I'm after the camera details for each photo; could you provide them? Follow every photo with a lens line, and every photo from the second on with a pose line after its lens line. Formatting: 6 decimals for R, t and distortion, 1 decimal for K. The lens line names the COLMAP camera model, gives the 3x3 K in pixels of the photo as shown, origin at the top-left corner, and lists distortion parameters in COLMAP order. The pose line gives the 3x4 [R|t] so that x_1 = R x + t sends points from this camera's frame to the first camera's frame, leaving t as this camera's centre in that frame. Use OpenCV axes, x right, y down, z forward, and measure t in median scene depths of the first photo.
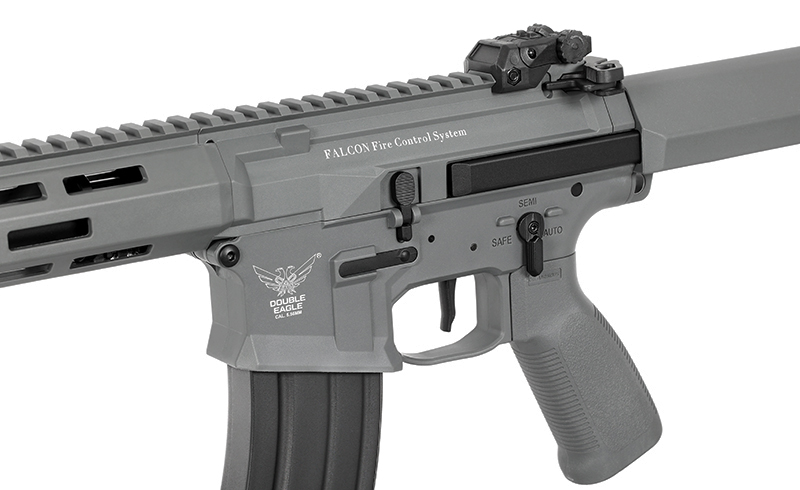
lens RADIAL K [[3698.5, 0, 399.8], [0, 3698.5, 243.6], [0, 0, 1]] dist [0.339503, 0.000000]
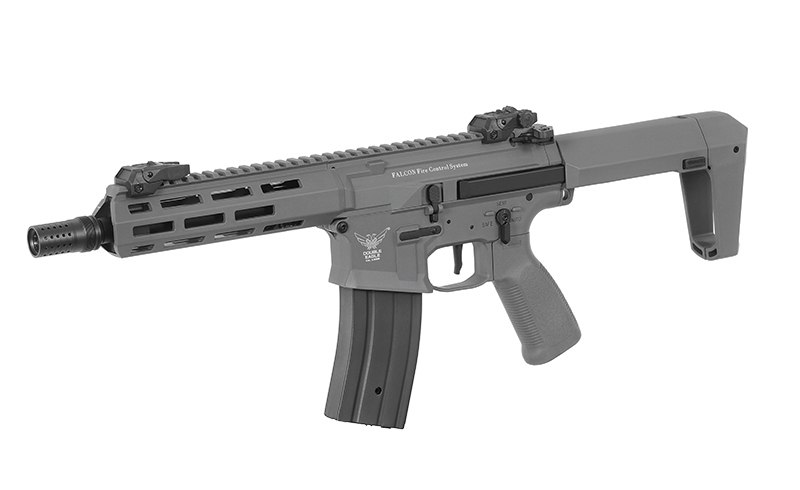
lens RADIAL K [[3698.5, 0, 402.4], [0, 3698.5, 244.9], [0, 0, 1]] dist [0.339503, 0.000000]
pose [[0.999934, 0.004888, -0.010414, 0.004640], [-0.005057, 0.999855, -0.016272, 0.040882], [0.010333, 0.016324, 0.999813, -0.861629]]
